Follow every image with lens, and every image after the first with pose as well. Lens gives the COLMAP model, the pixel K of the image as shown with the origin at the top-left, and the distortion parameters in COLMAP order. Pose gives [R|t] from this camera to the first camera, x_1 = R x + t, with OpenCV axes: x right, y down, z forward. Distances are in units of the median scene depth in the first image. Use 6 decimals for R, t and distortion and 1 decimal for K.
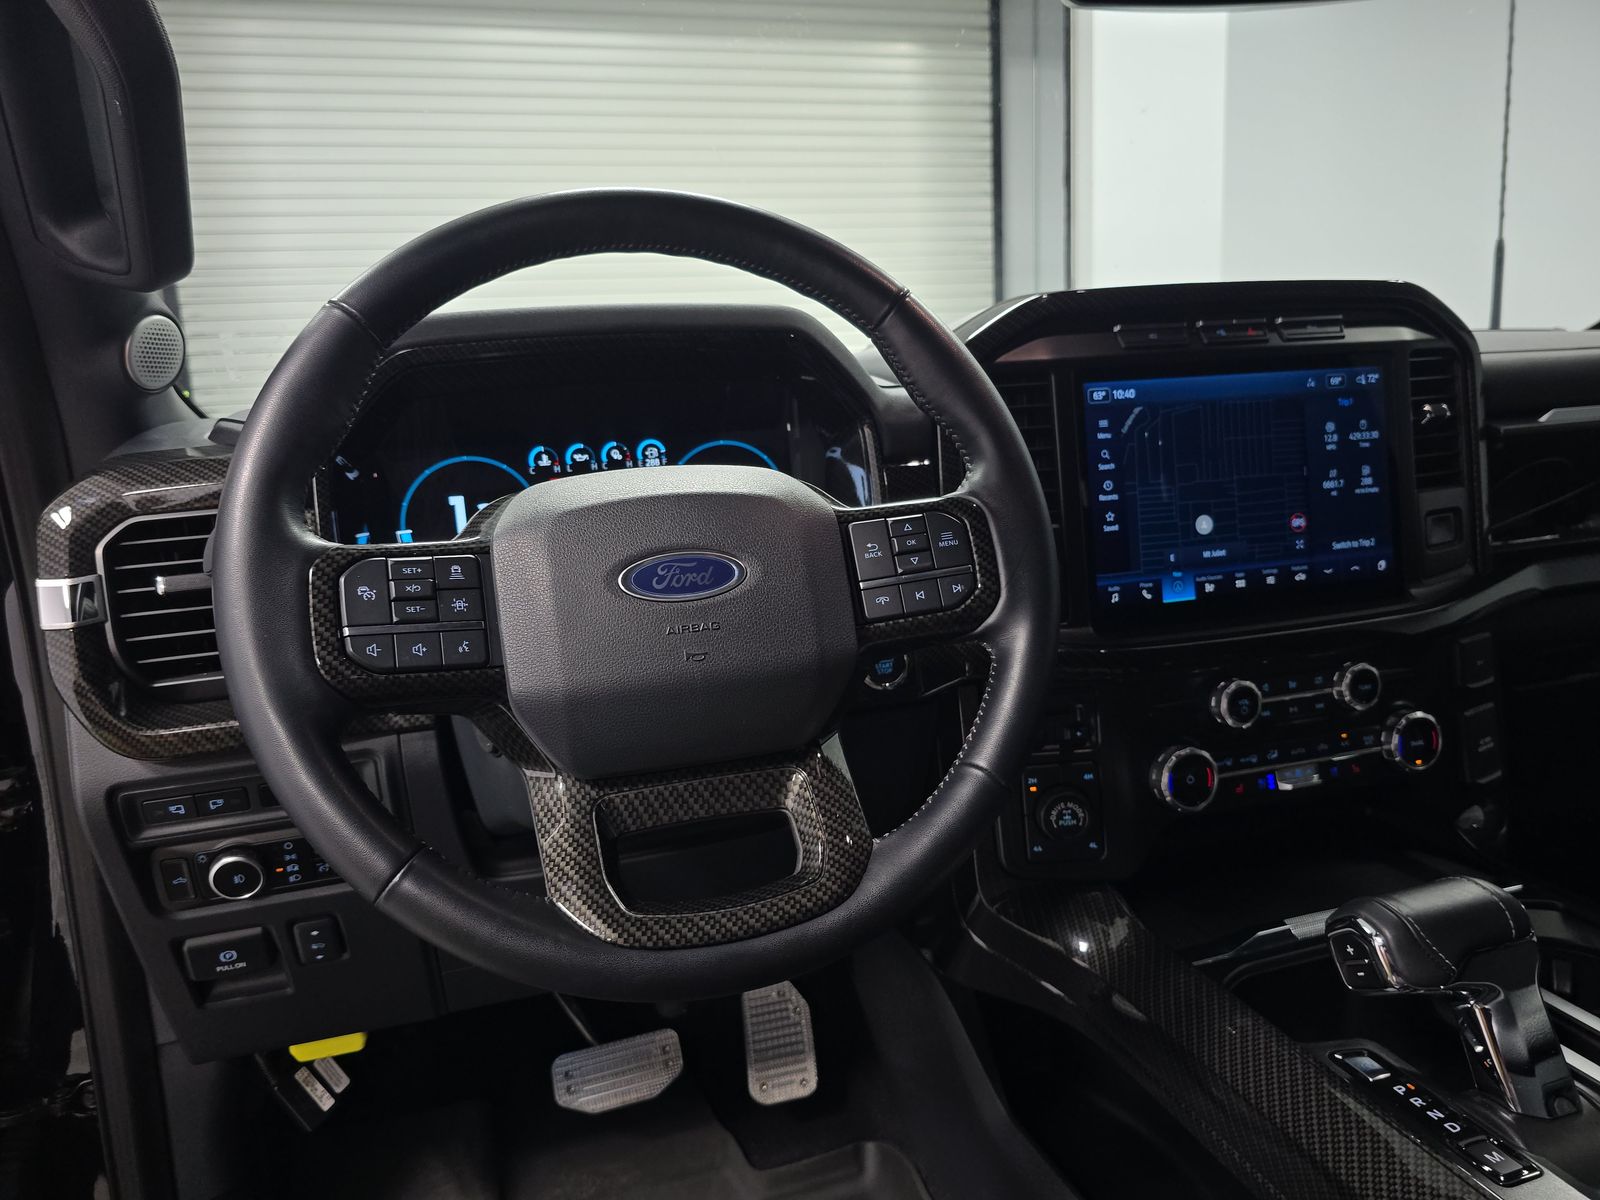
lens RADIAL K [[1079.2, 0, 827.8], [0, 1079.2, 595.2], [0, 0, 1]] dist [0.037788, -0.029941]
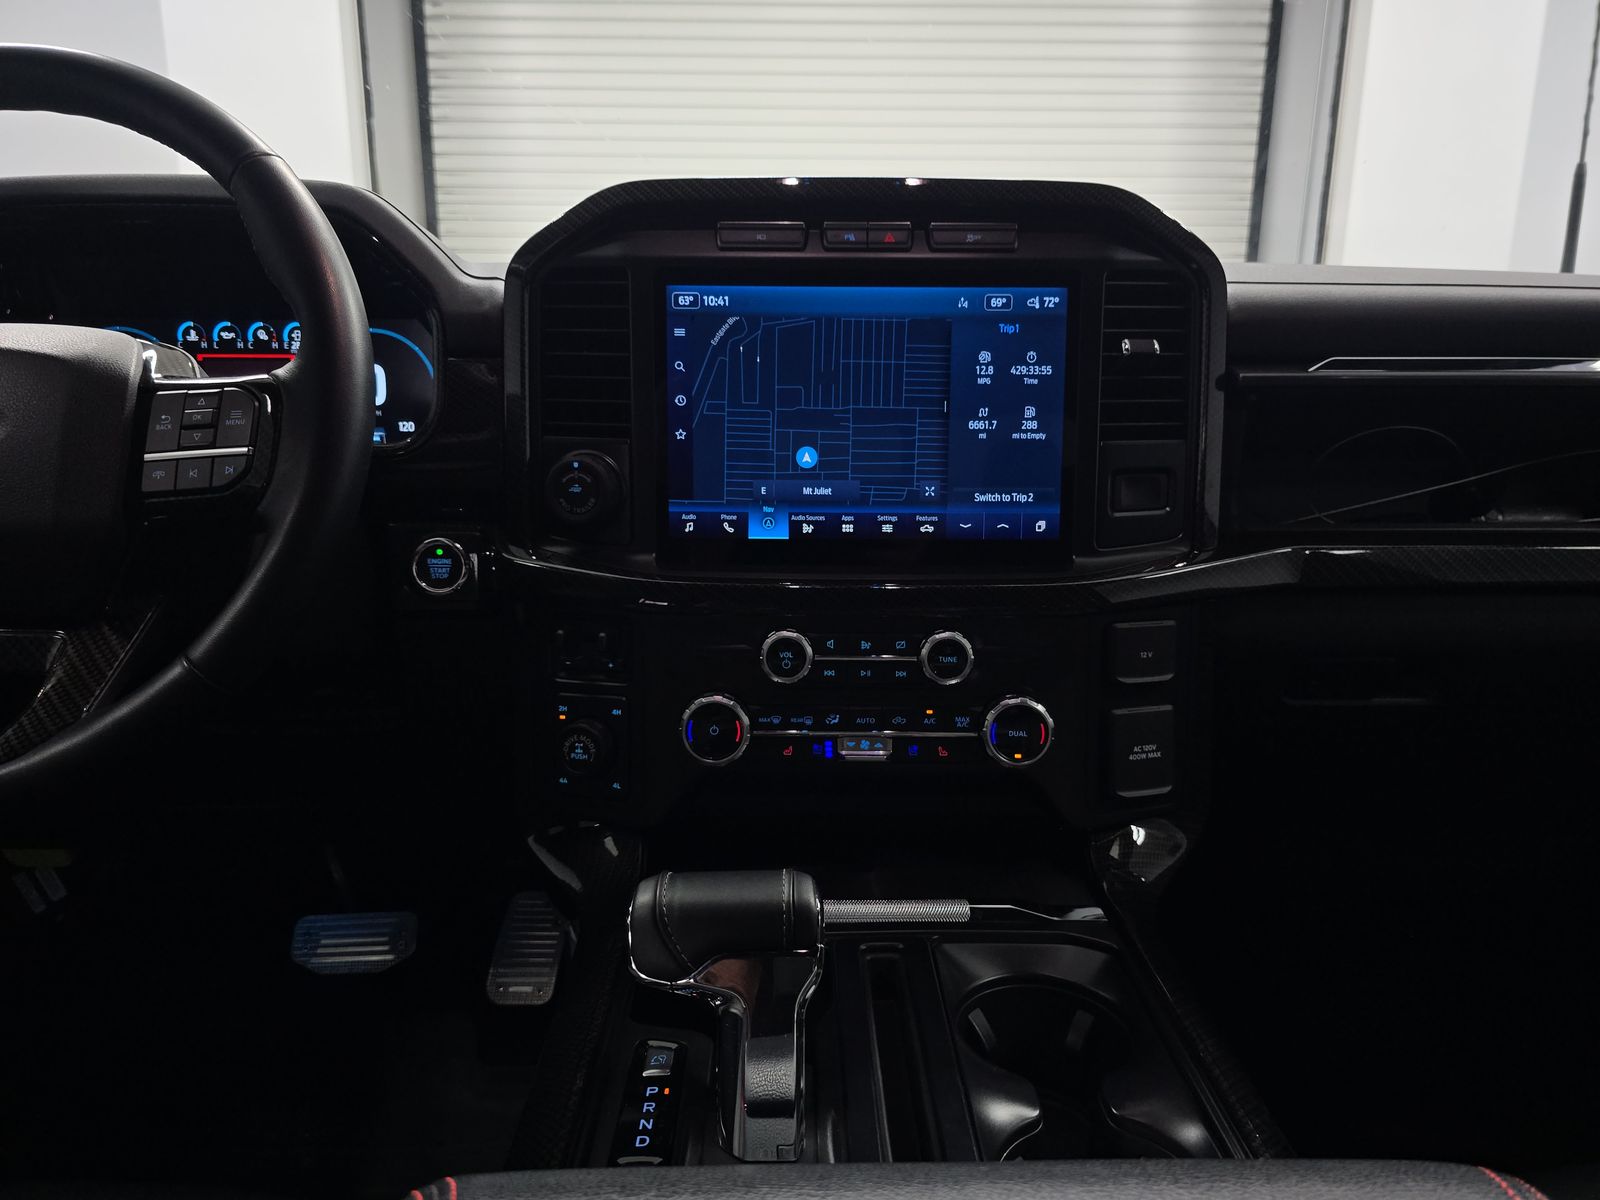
lens RADIAL K [[1079.2, 0, 797.5], [0, 1079.2, 606.2], [0, 0, 1]] dist [0.037788, -0.029941]
pose [[0.961370, 0.122265, -0.246615, 0.565345], [-0.107254, 0.991514, 0.073461, -0.007556], [0.253504, -0.044173, 0.966325, 0.134712]]
